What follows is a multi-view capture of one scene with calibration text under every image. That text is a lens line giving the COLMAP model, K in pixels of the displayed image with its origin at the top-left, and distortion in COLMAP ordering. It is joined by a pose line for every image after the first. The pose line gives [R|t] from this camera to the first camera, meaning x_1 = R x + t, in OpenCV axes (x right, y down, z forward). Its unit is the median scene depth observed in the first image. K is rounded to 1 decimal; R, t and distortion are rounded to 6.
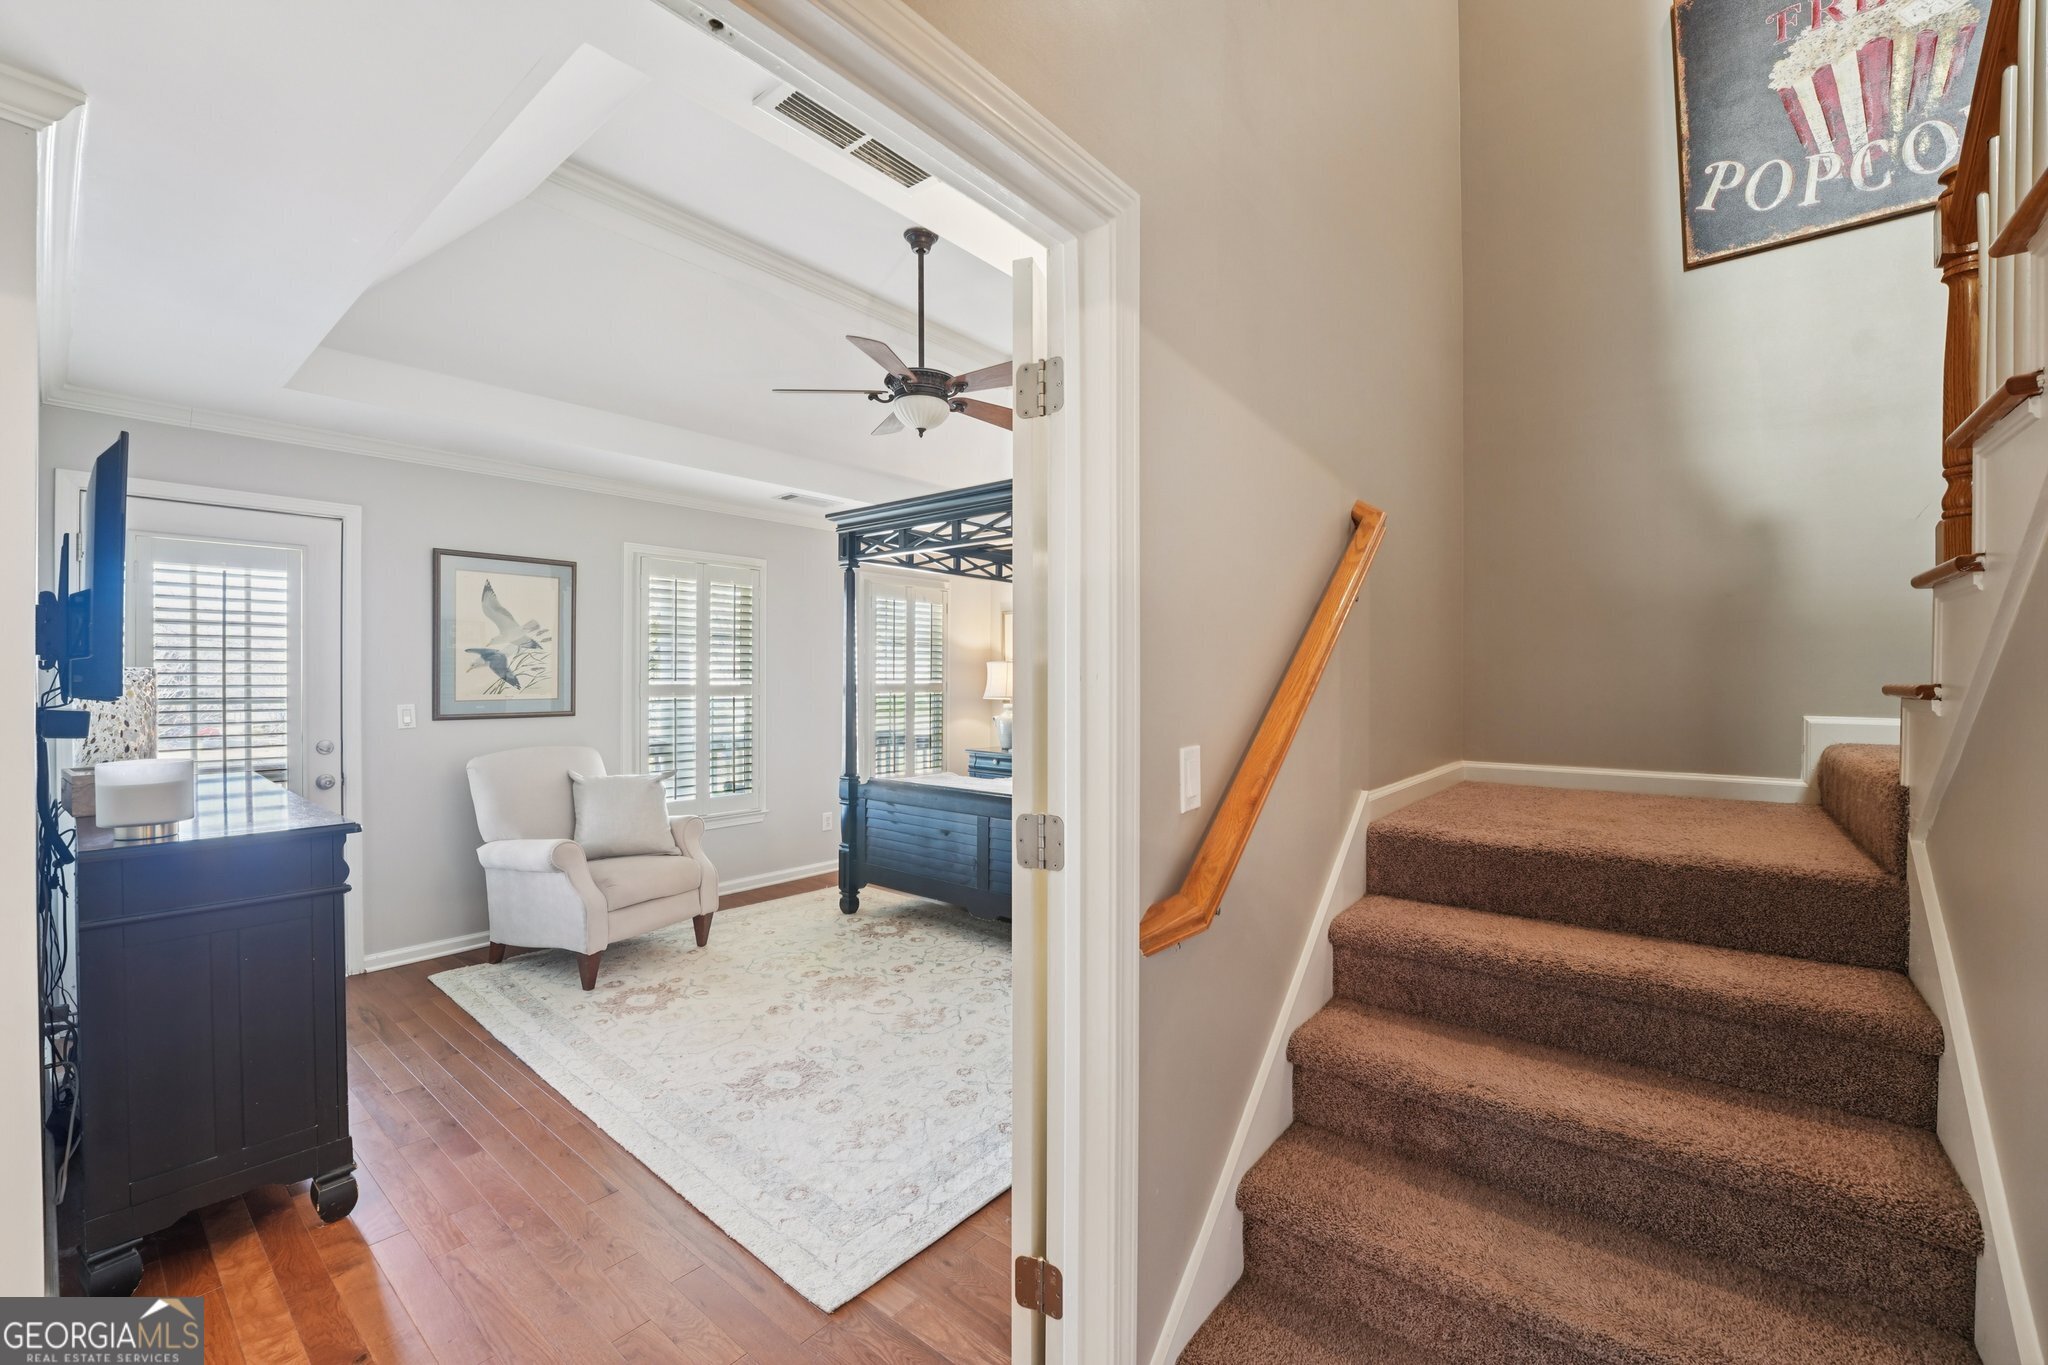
lens RADIAL K [[836.8, 0, 1017.8], [0, 836.8, 681.7], [0, 0, 1]] dist [-0.027470, 0.001515]
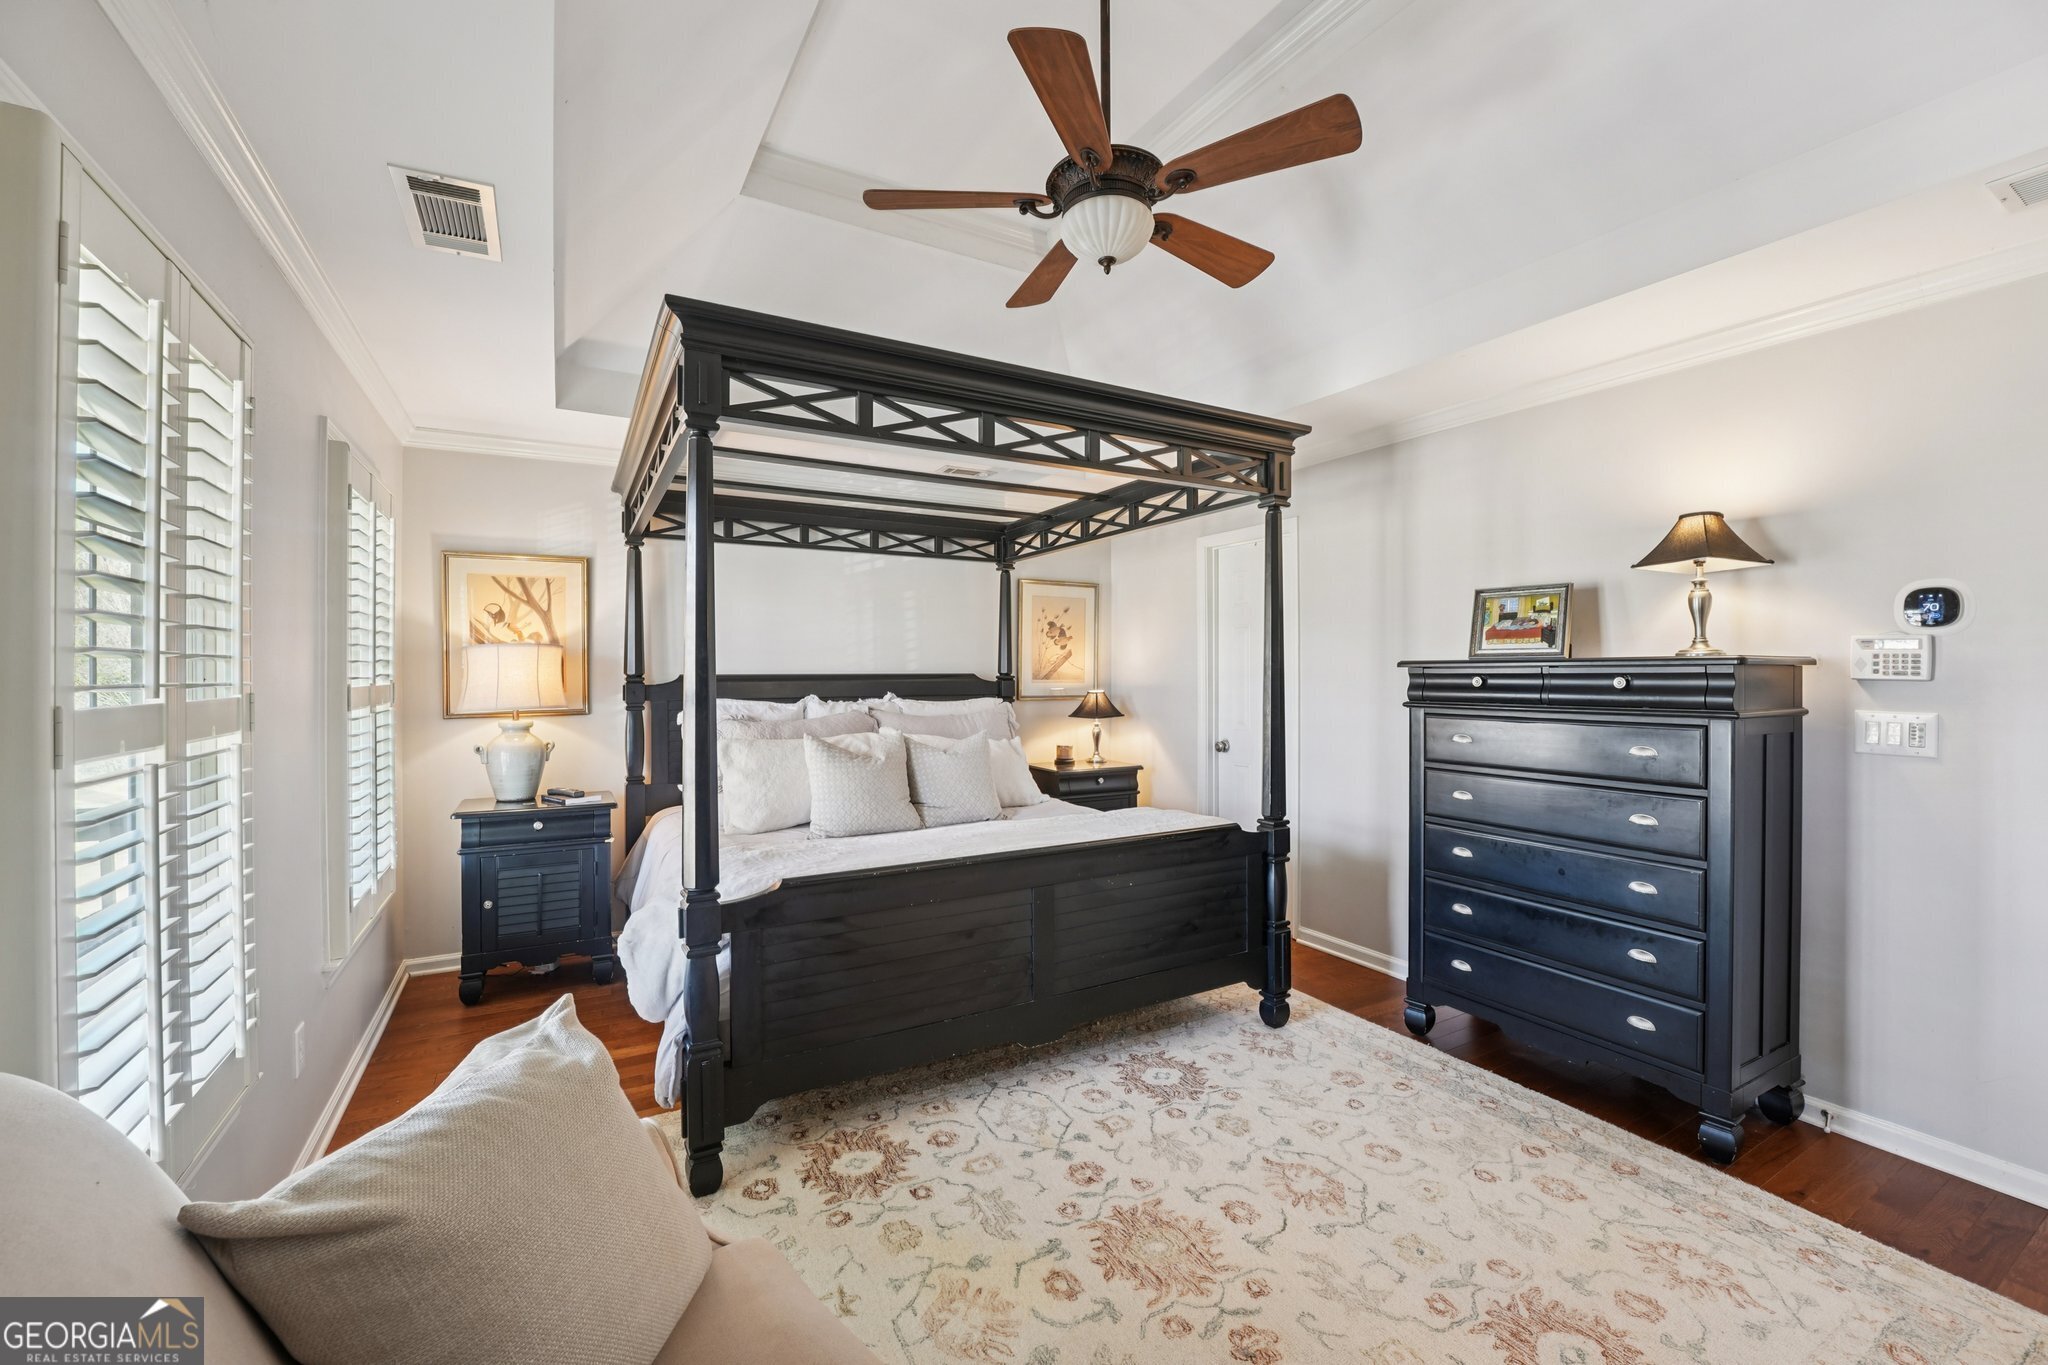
lens RADIAL K [[836.8, 0, 1015.1], [0, 836.8, 666.7], [0, 0, 1]] dist [-0.027470, 0.001515]
pose [[0.357593, -0.000242, 0.933878, -0.699848], [0.008709, 0.999957, -0.003075, -0.006968], [-0.933837, 0.009233, 0.357580, 0.843924]]
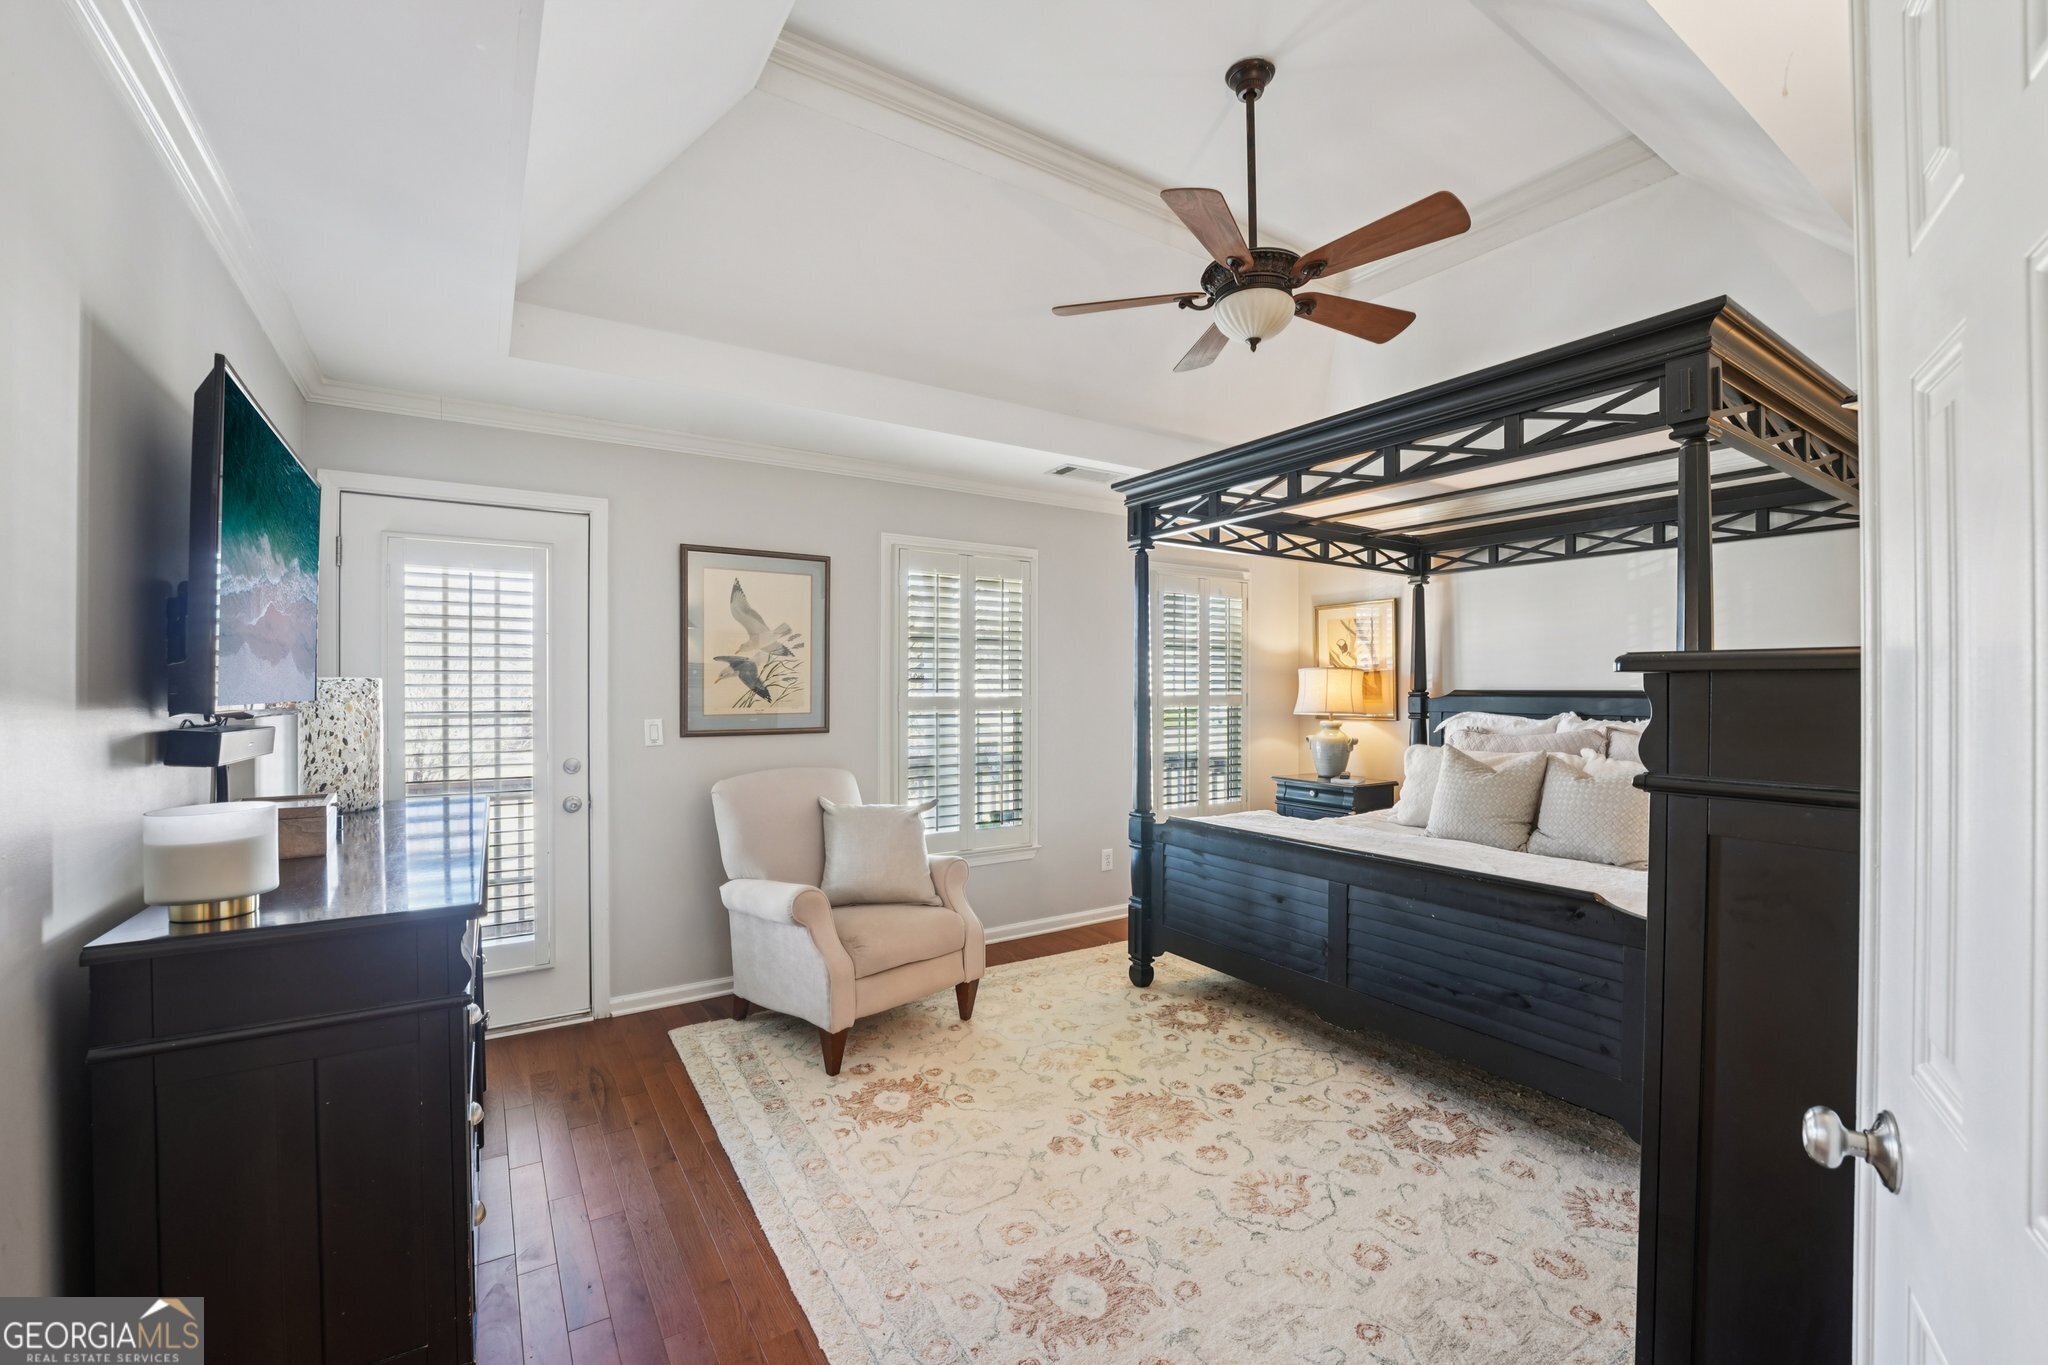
lens RADIAL K [[836.8, 0, 1016.2], [0, 836.8, 687.8], [0, 0, 1]] dist [-0.027470, 0.001515]
pose [[0.954325, -0.002774, -0.298757, -0.097323], [0.001061, 0.999982, -0.005897, -0.000506], [0.298768, 0.005311, 0.954311, 0.259005]]
